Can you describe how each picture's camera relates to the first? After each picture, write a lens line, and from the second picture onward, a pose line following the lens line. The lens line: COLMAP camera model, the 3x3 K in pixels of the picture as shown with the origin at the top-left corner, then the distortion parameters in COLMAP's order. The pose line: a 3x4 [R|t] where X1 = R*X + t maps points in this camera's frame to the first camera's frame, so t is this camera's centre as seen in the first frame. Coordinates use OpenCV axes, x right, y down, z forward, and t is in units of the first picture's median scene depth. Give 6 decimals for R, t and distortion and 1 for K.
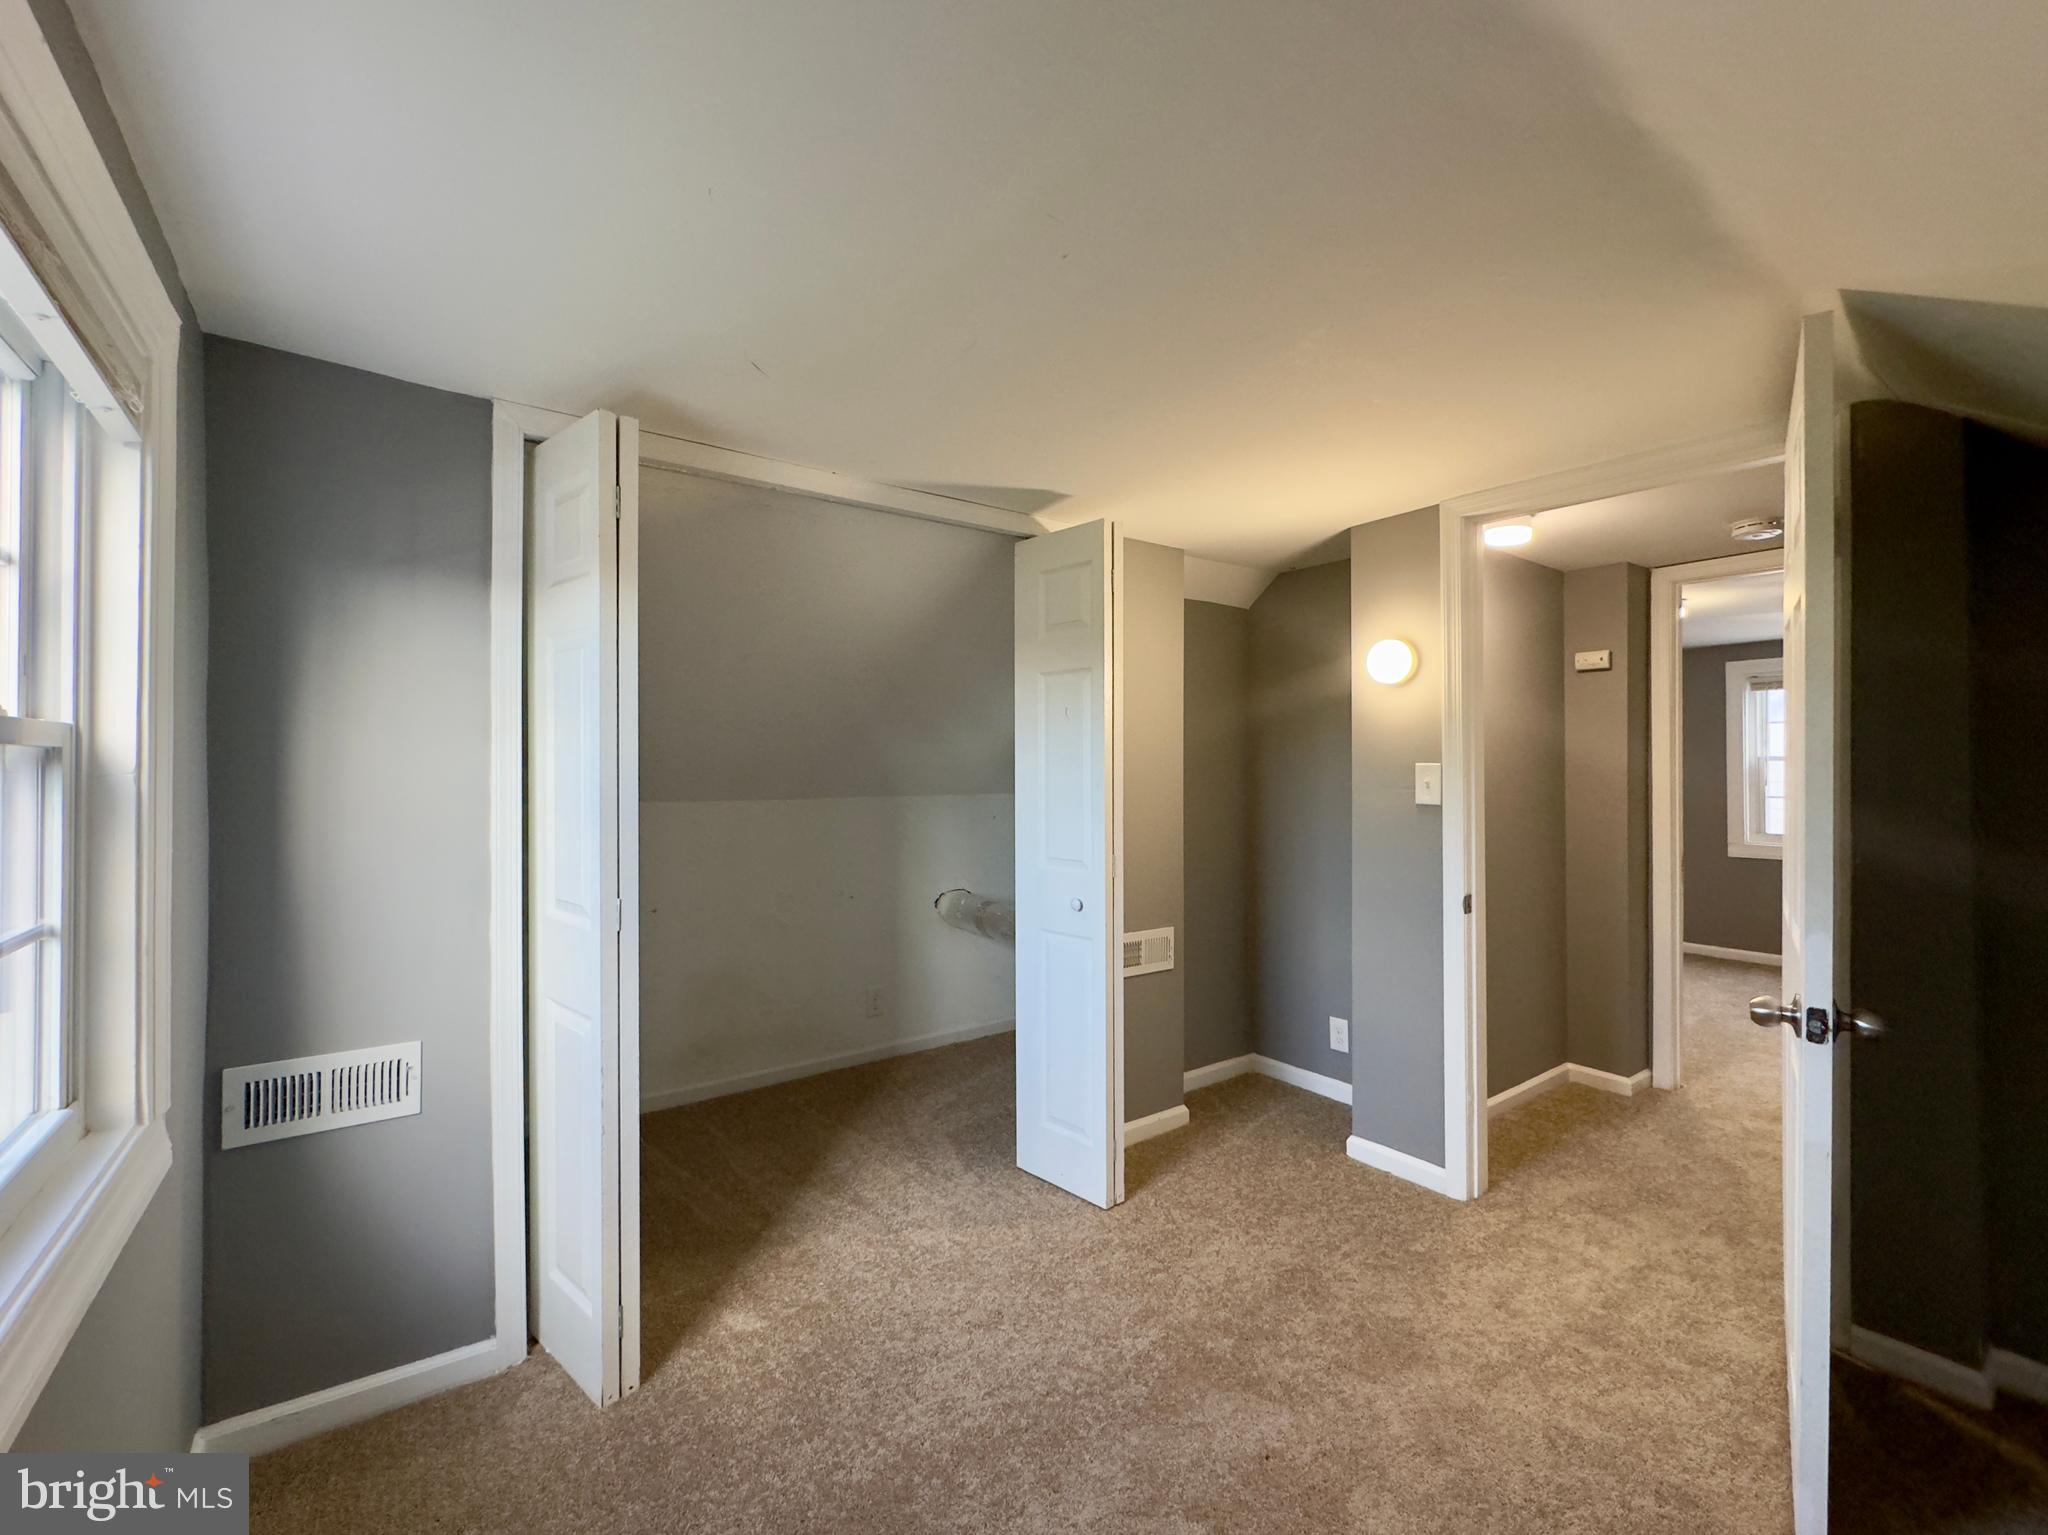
lens RADIAL K [[836.0, 0, 1018.4], [0, 836.0, 769.2], [0, 0, 1]] dist [-0.001699, -0.000462]
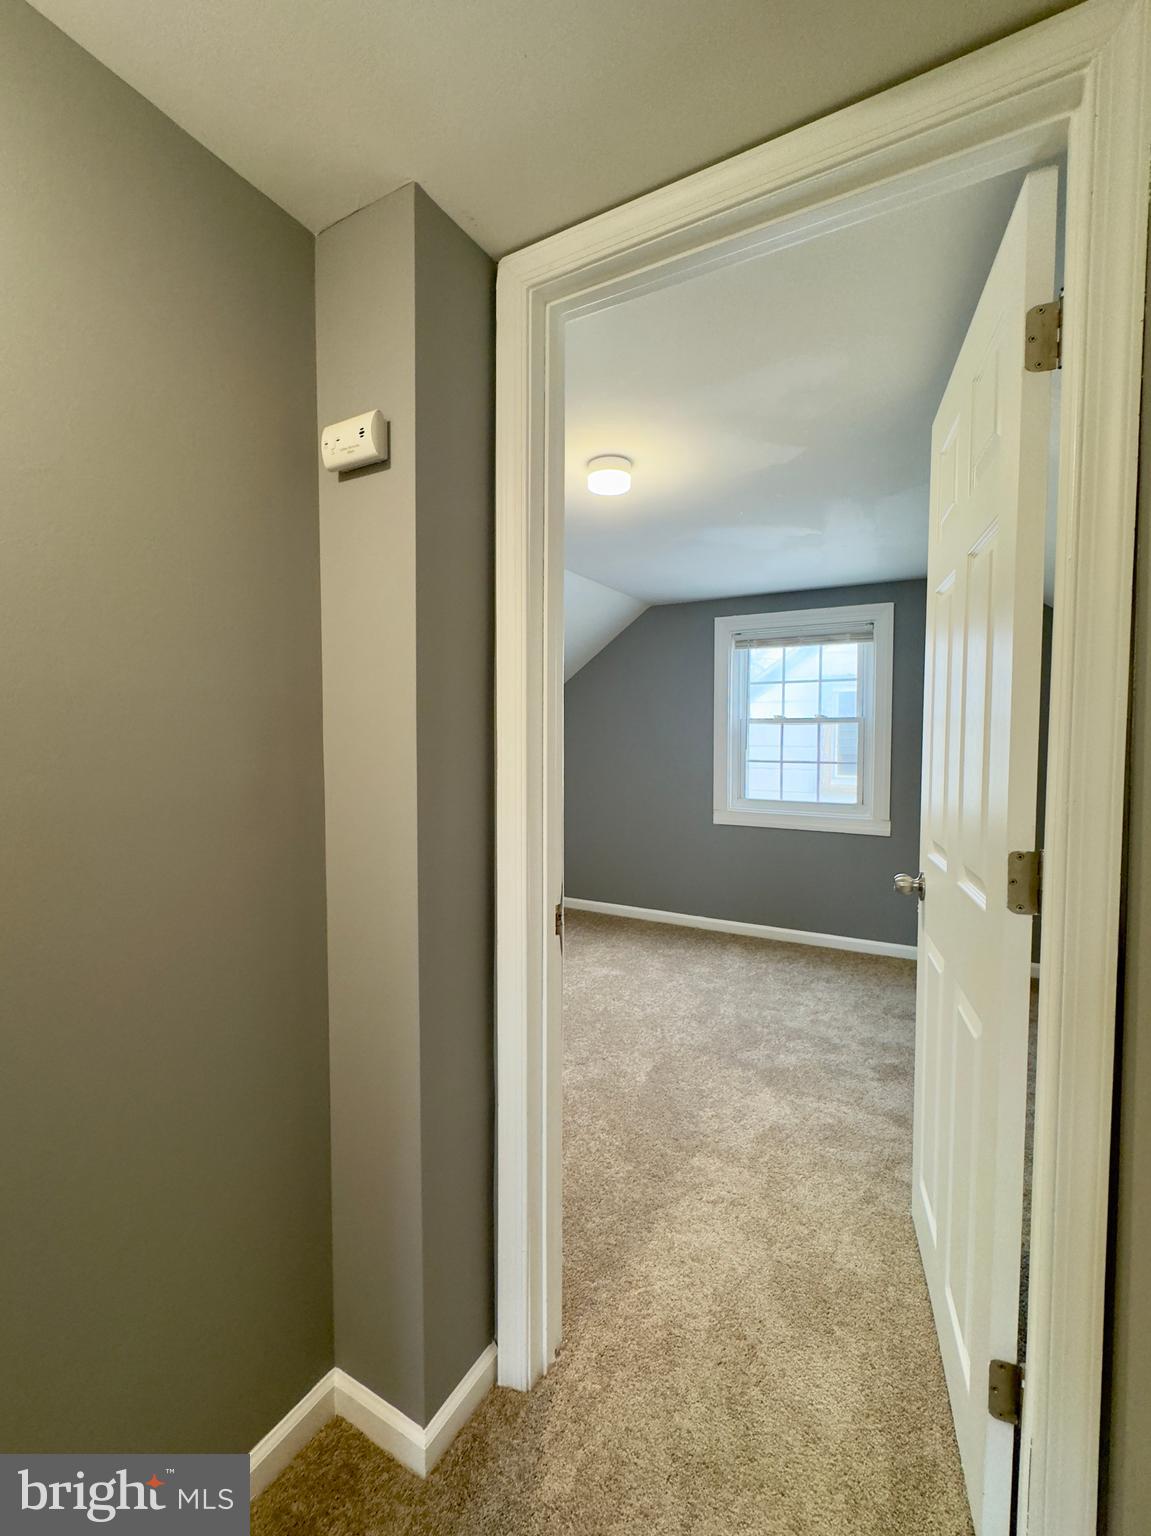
lens RADIAL K [[627.0, 0, 579.0], [0, 627.0, 766.8], [0, 0, 1]] dist [-0.001699, -0.000462]
pose [[0.906604, -0.014838, 0.421722, 0.651829], [-0.005550, 0.998876, 0.047076, 0.011166], [-0.421946, -0.045020, 0.905502, 0.667470]]
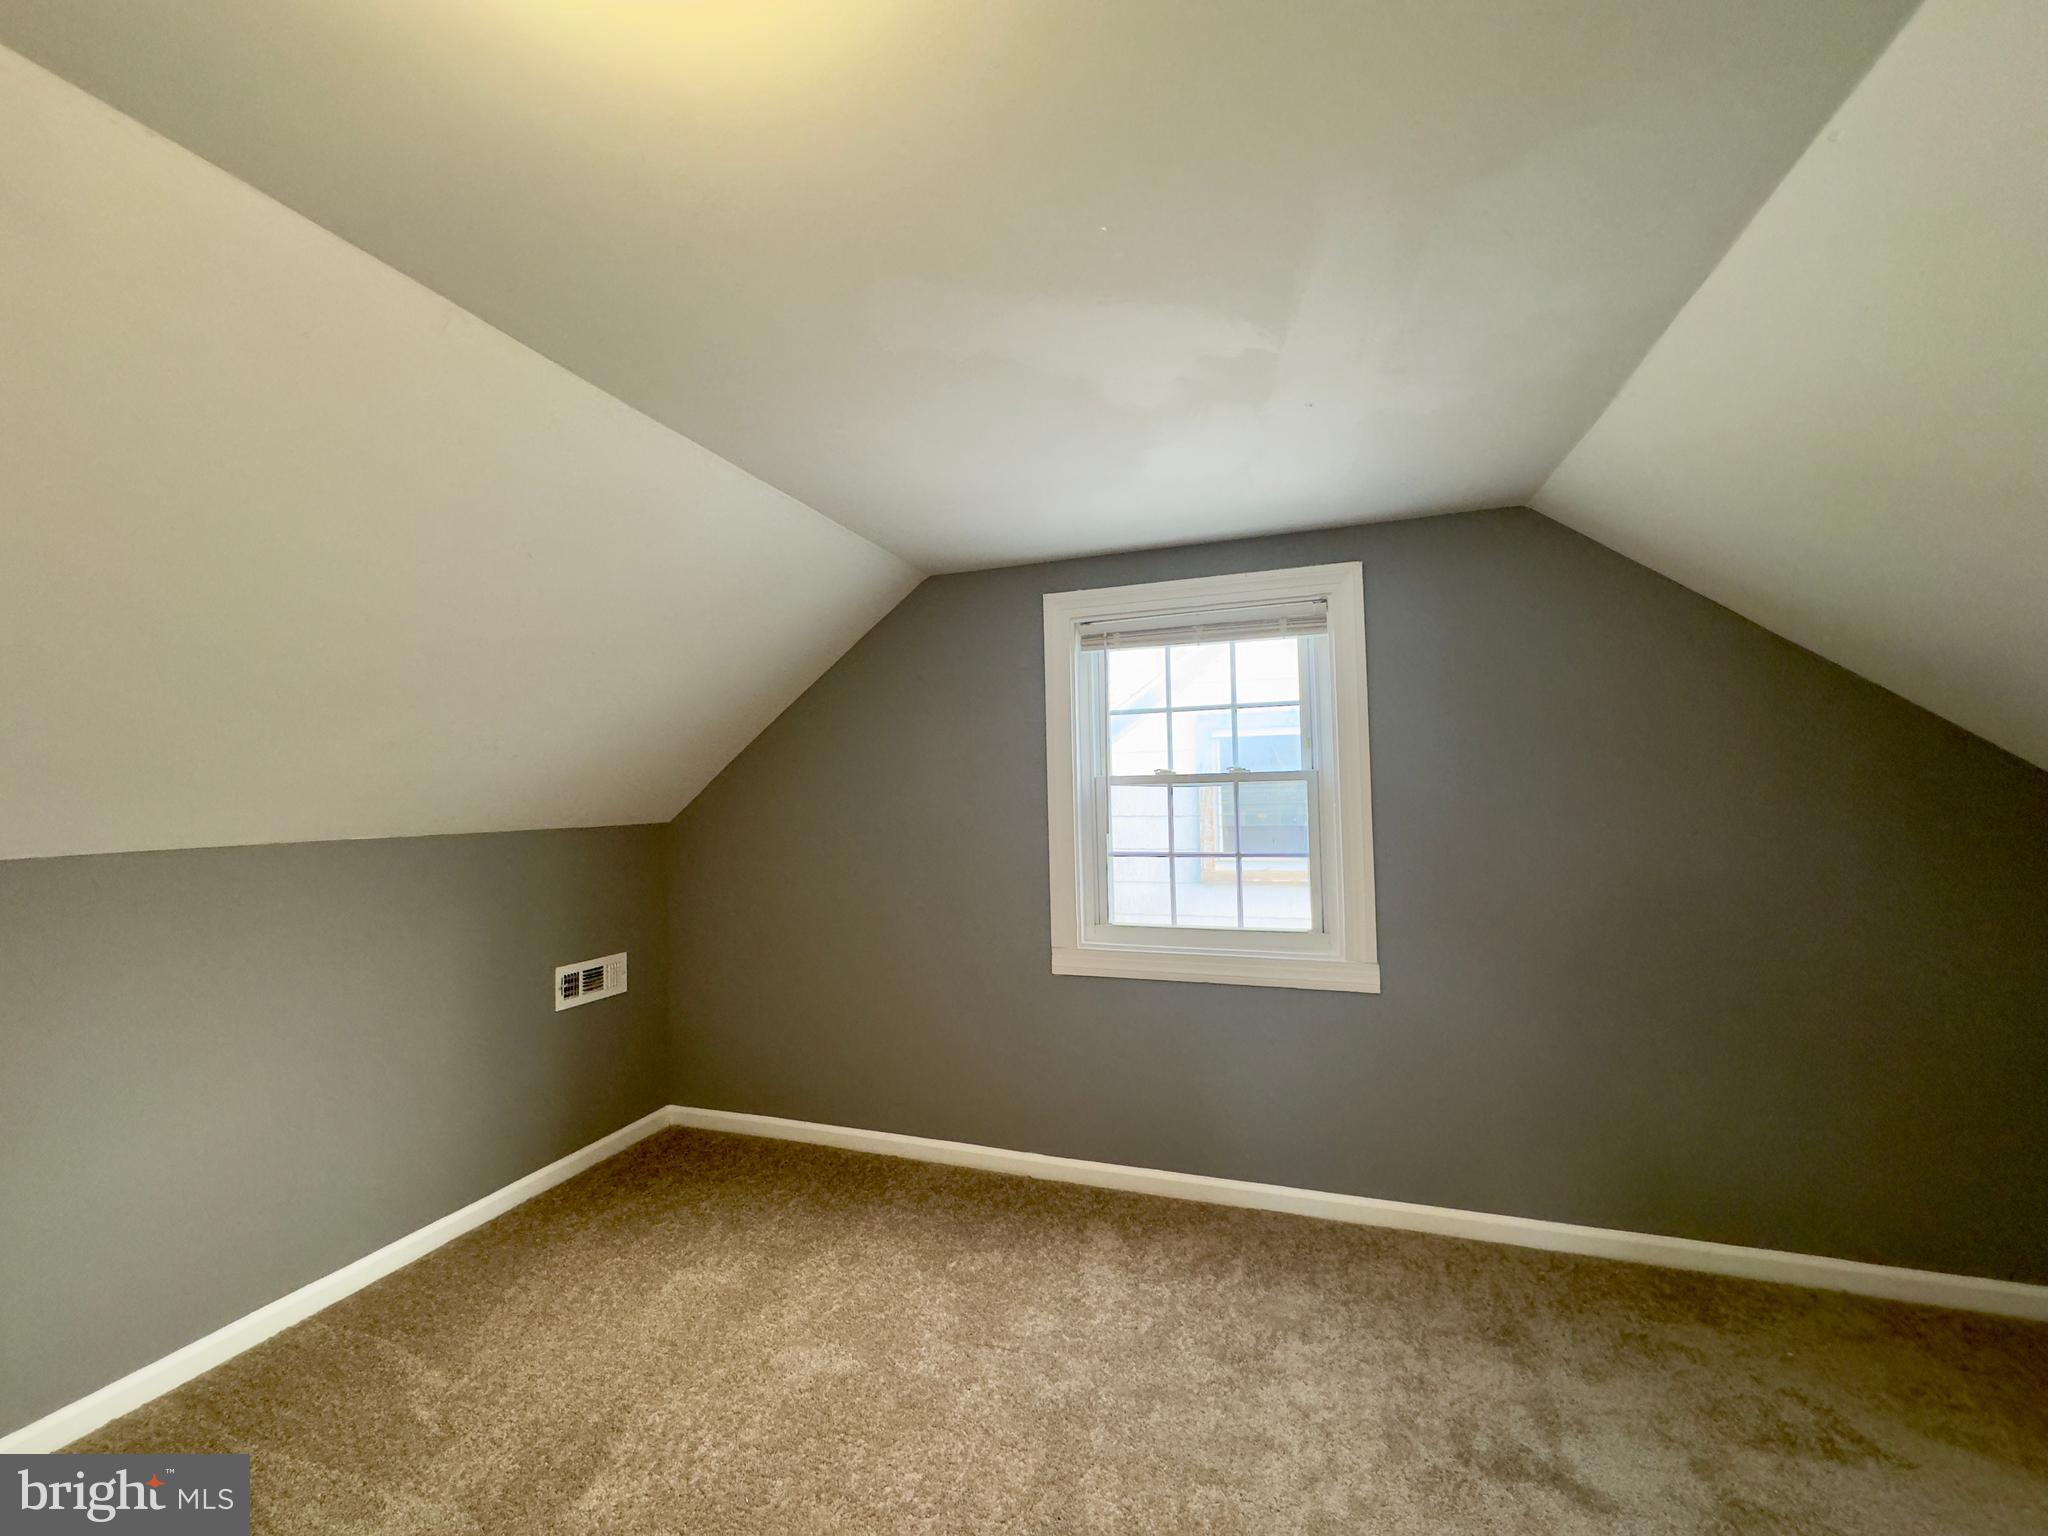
lens RADIAL K [[836.0, 0, 1018.4], [0, 836.0, 769.7], [0, 0, 1]] dist [-0.001699, -0.000462]
pose [[0.818728, 0.013462, 0.574023, 0.859677], [0.014303, 0.998937, -0.043827, 0.003963], [-0.574003, 0.044092, 0.817665, 0.942270]]
